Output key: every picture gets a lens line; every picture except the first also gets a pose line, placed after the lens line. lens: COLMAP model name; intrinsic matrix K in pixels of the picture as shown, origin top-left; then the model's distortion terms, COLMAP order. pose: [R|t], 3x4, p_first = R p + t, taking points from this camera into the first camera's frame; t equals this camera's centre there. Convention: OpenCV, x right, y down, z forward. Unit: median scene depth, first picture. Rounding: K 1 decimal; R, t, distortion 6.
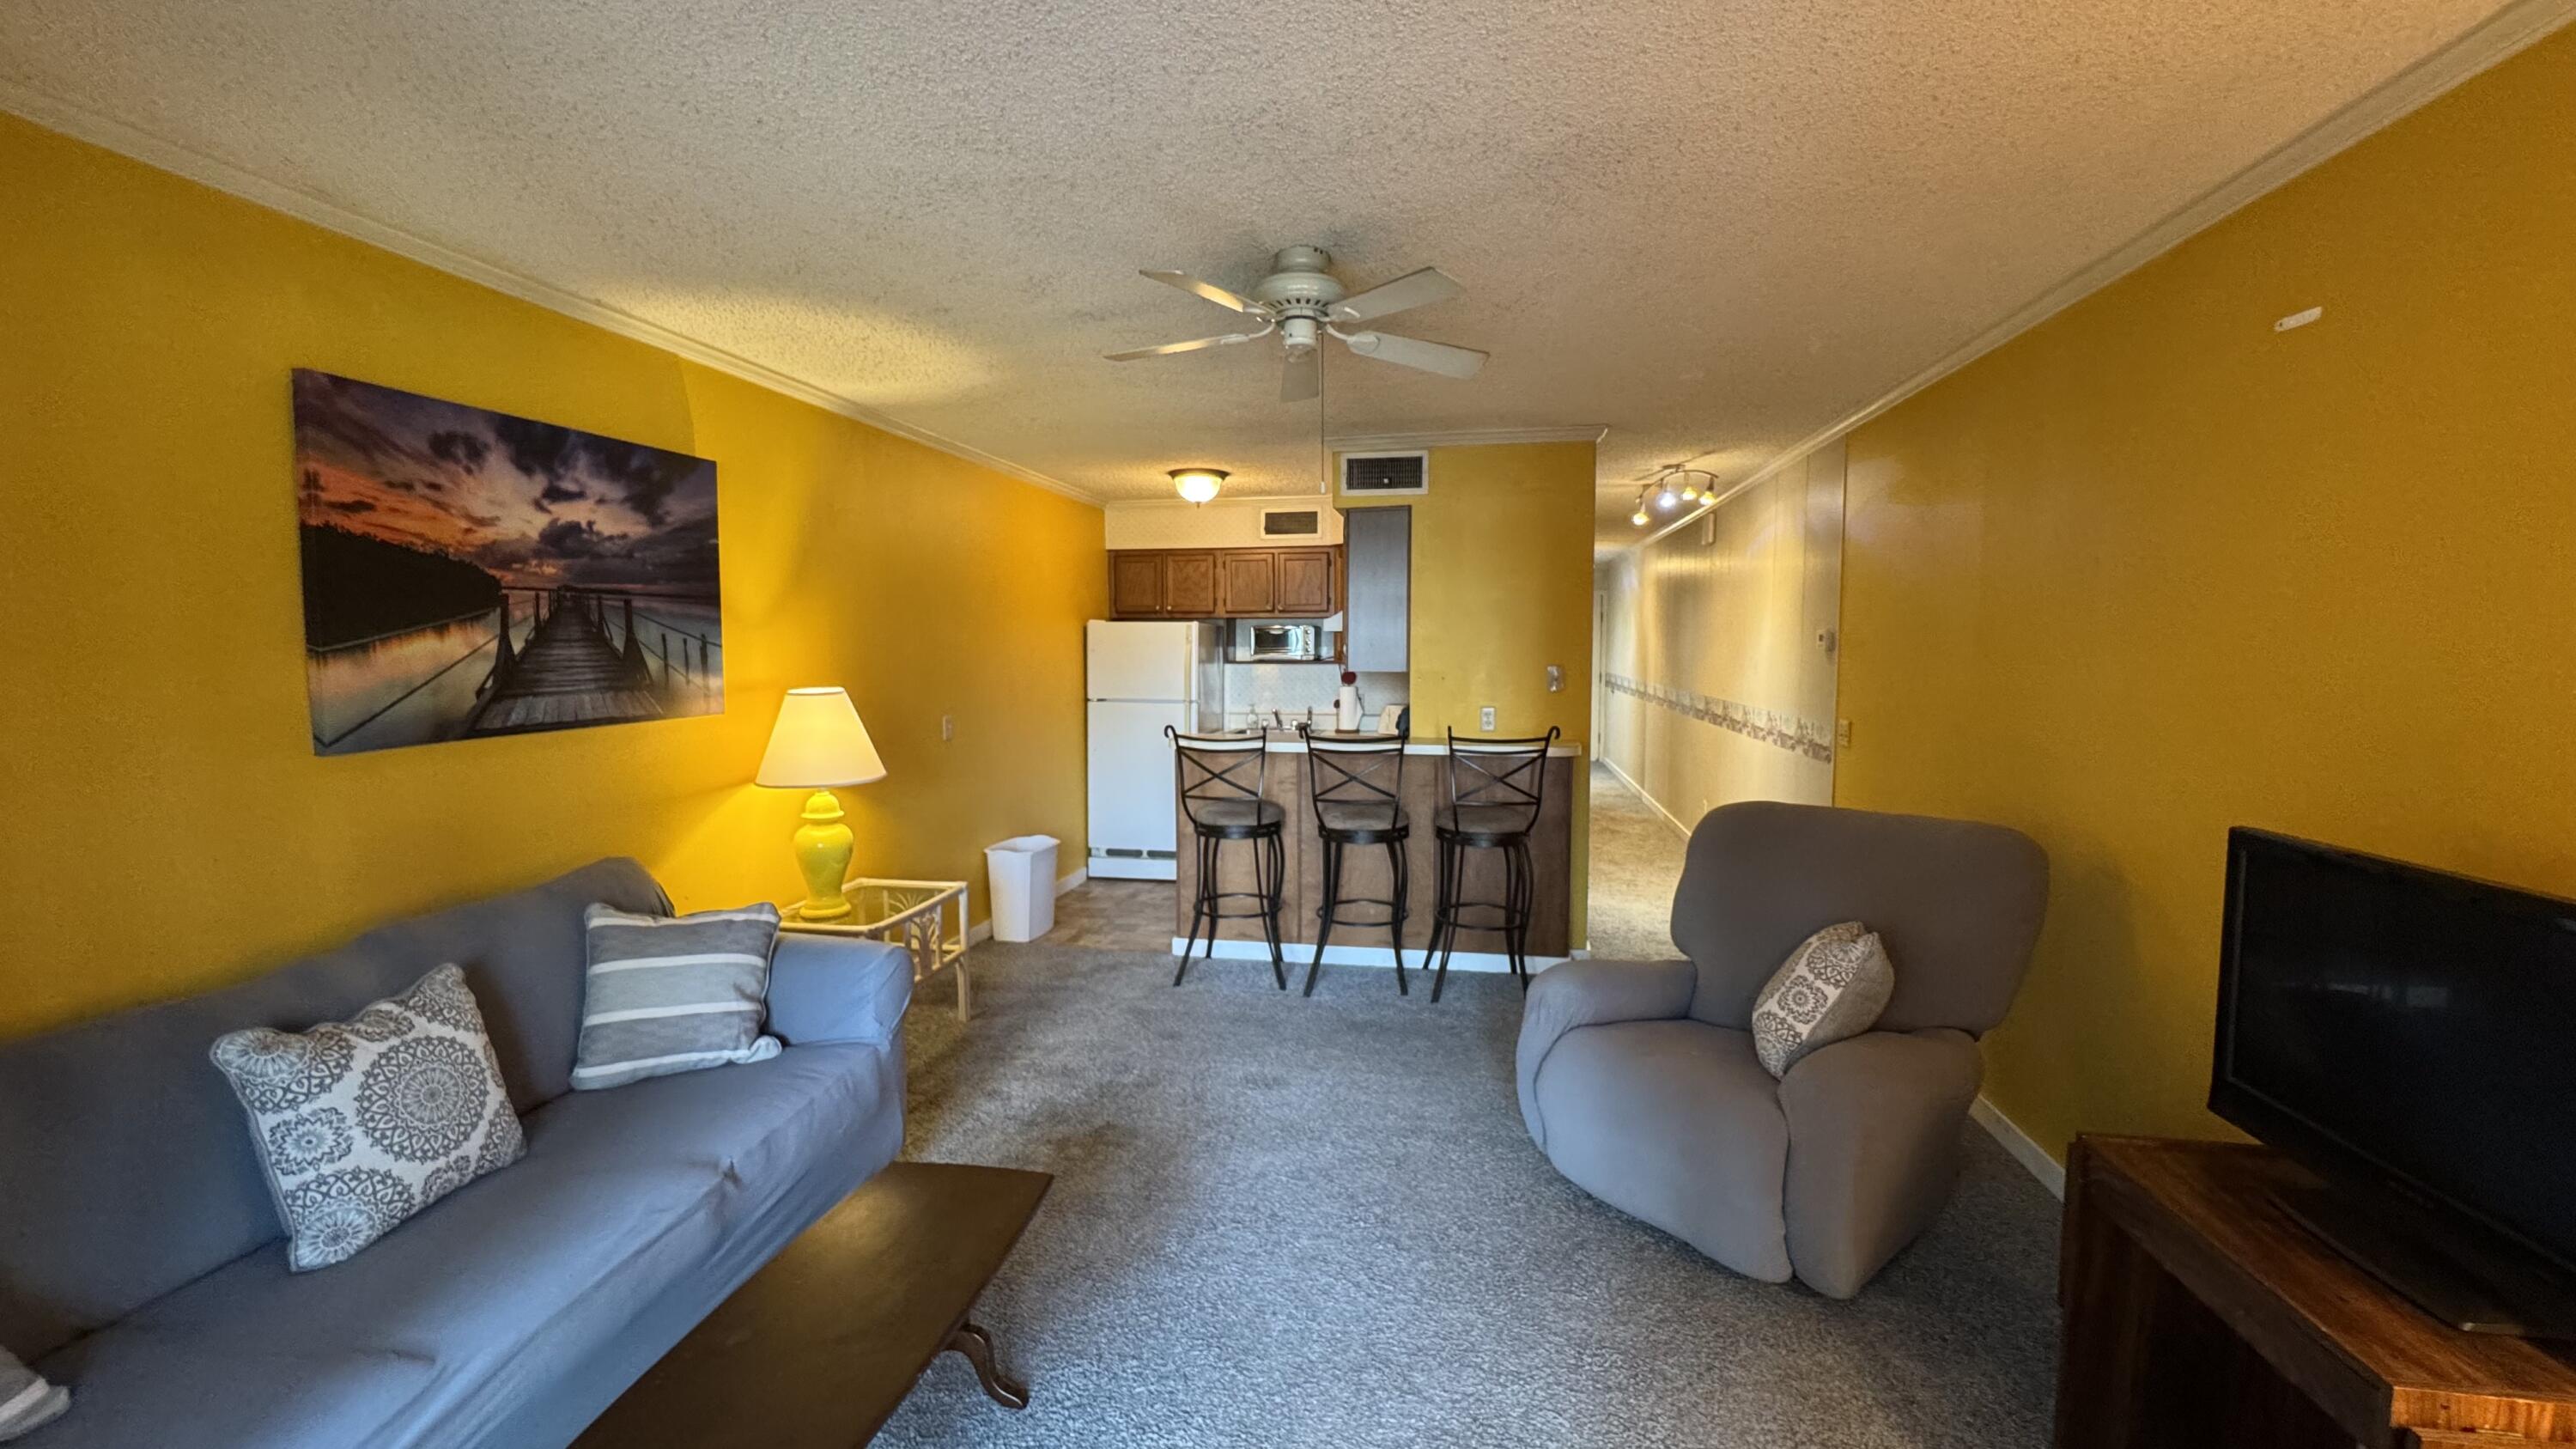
lens RADIAL K [[1032.0, 0, 1297.1], [0, 1032.0, 729.6], [0, 0, 1]] dist [-0.002761, -0.000375]
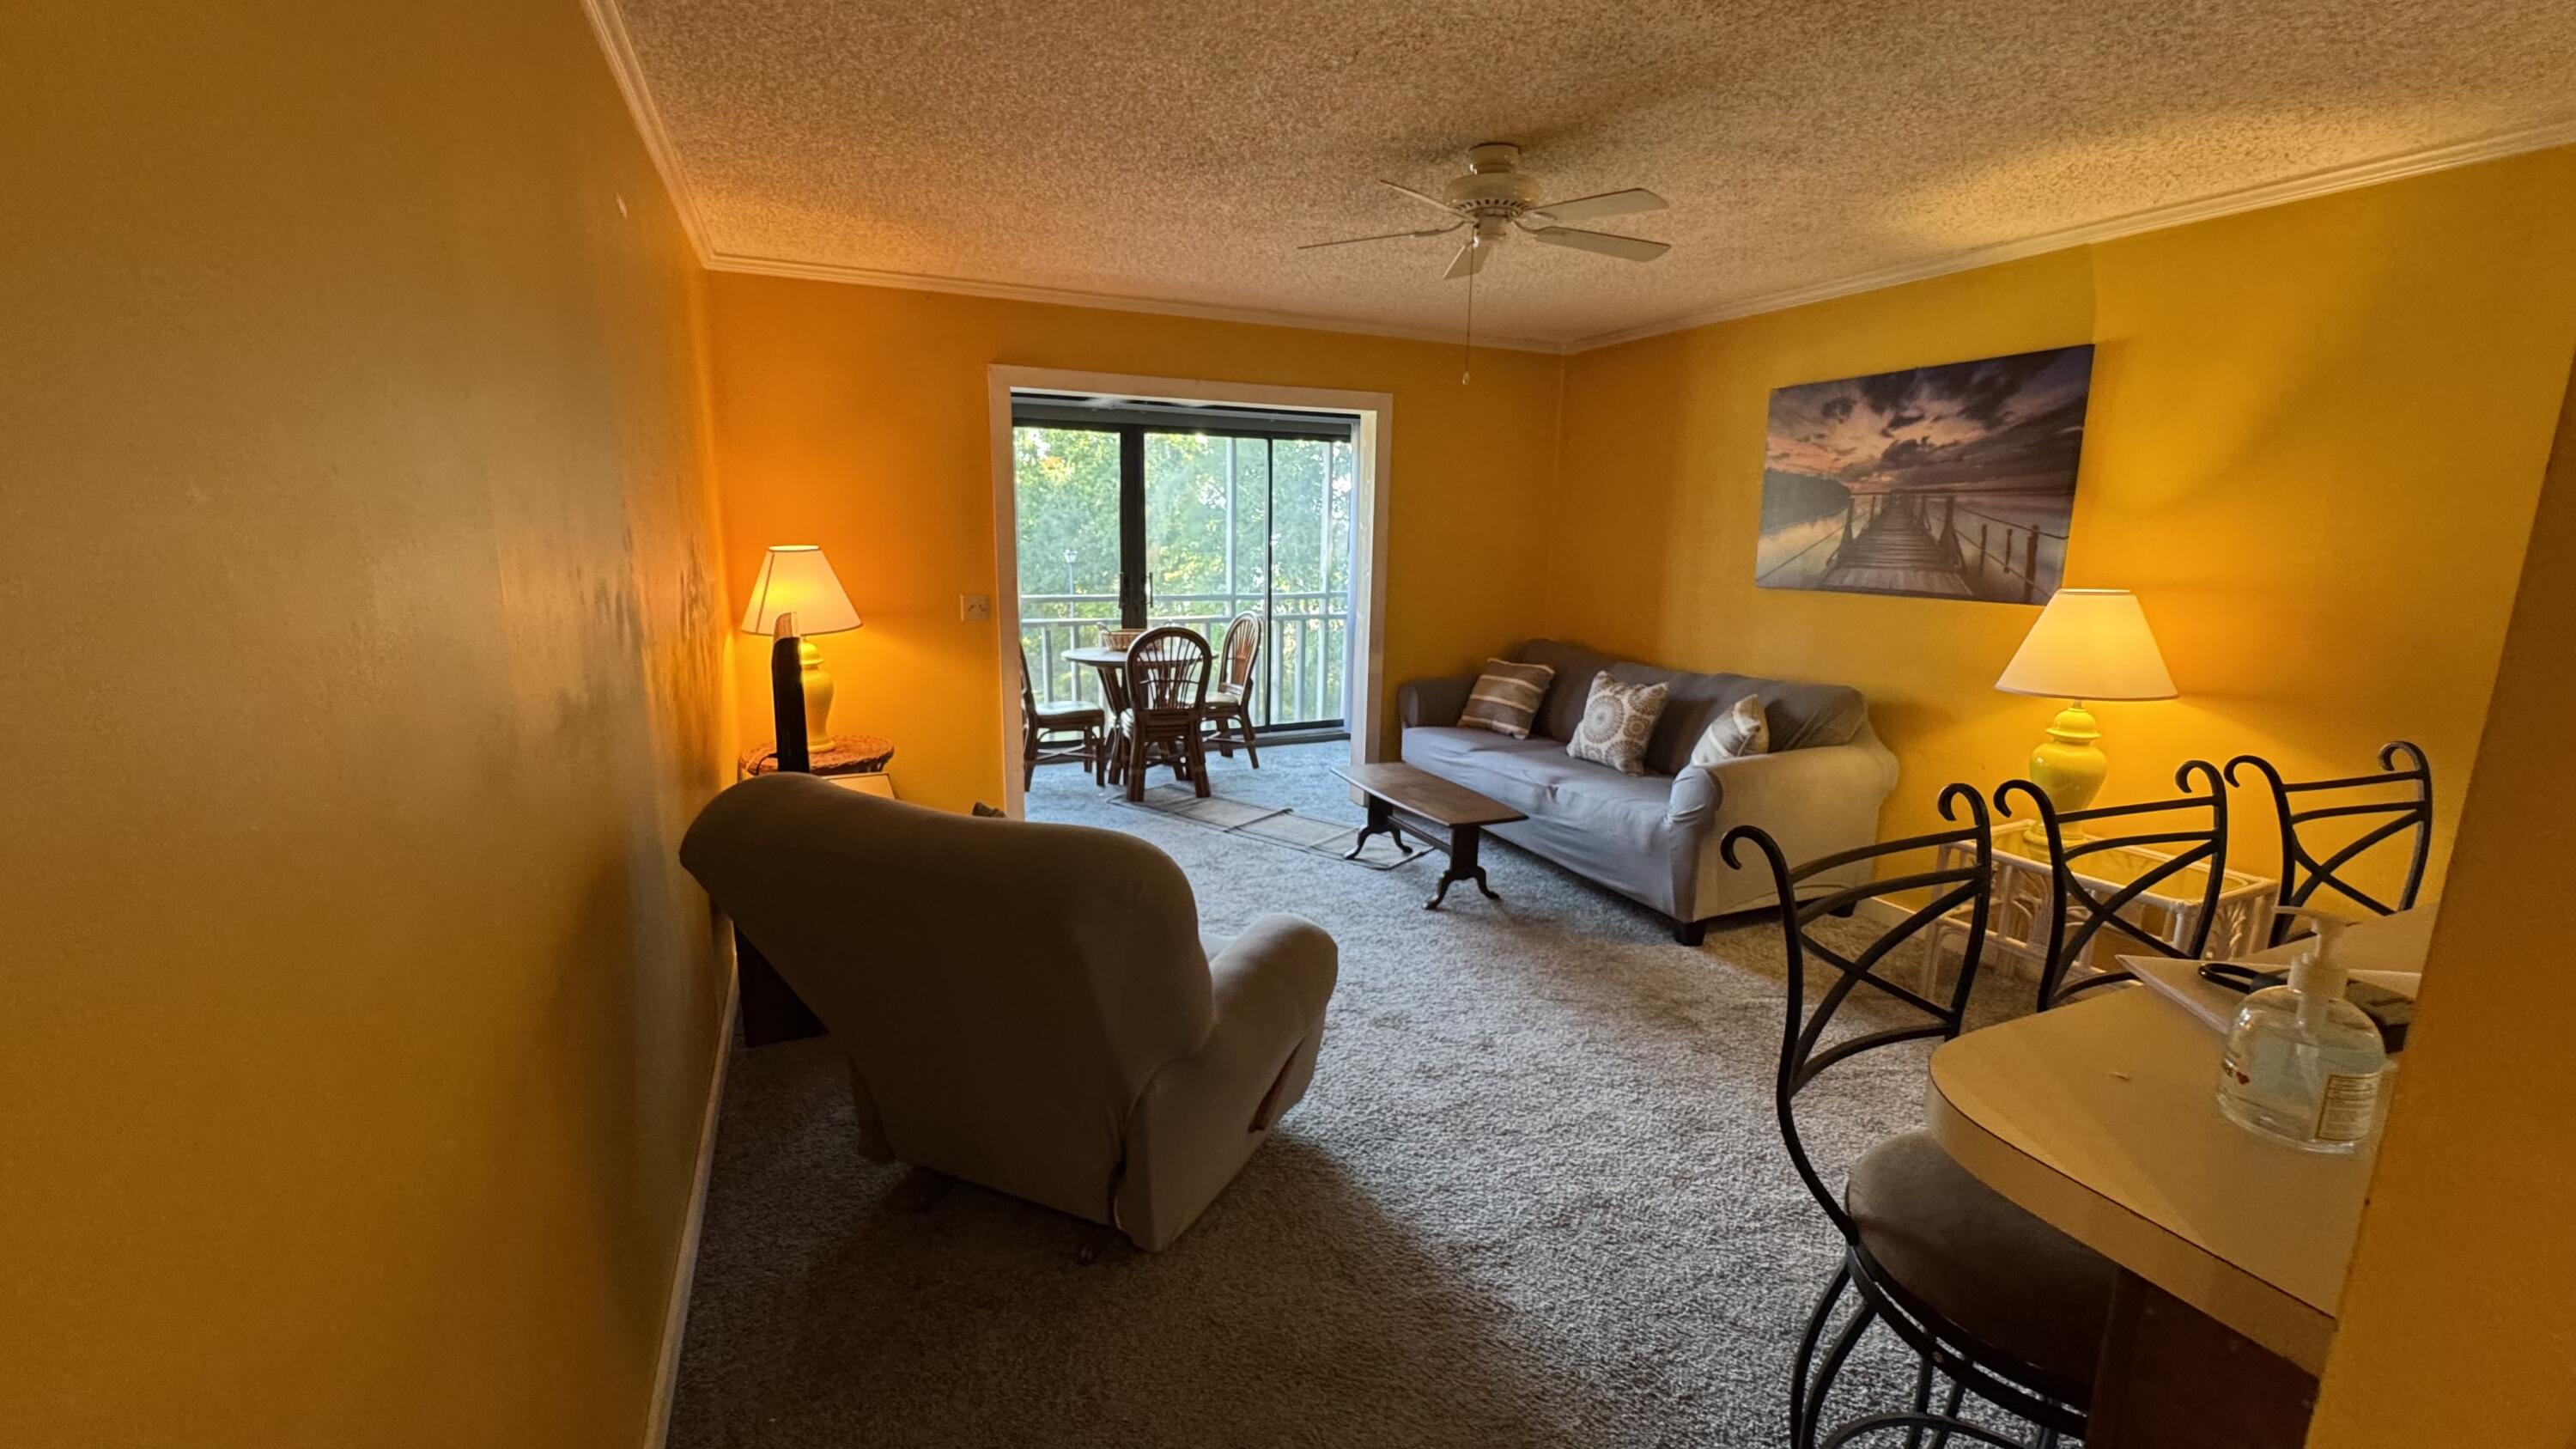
lens RADIAL K [[1032.0, 0, 1297.1], [0, 1032.0, 729.6], [0, 0, 1]] dist [-0.002761, -0.000375]
pose [[-0.824877, 0.102620, -0.555920, 0.677487], [-0.059443, 0.962189, 0.265817, -0.135702], [0.562179, 0.252312, -0.787587, 1.558824]]
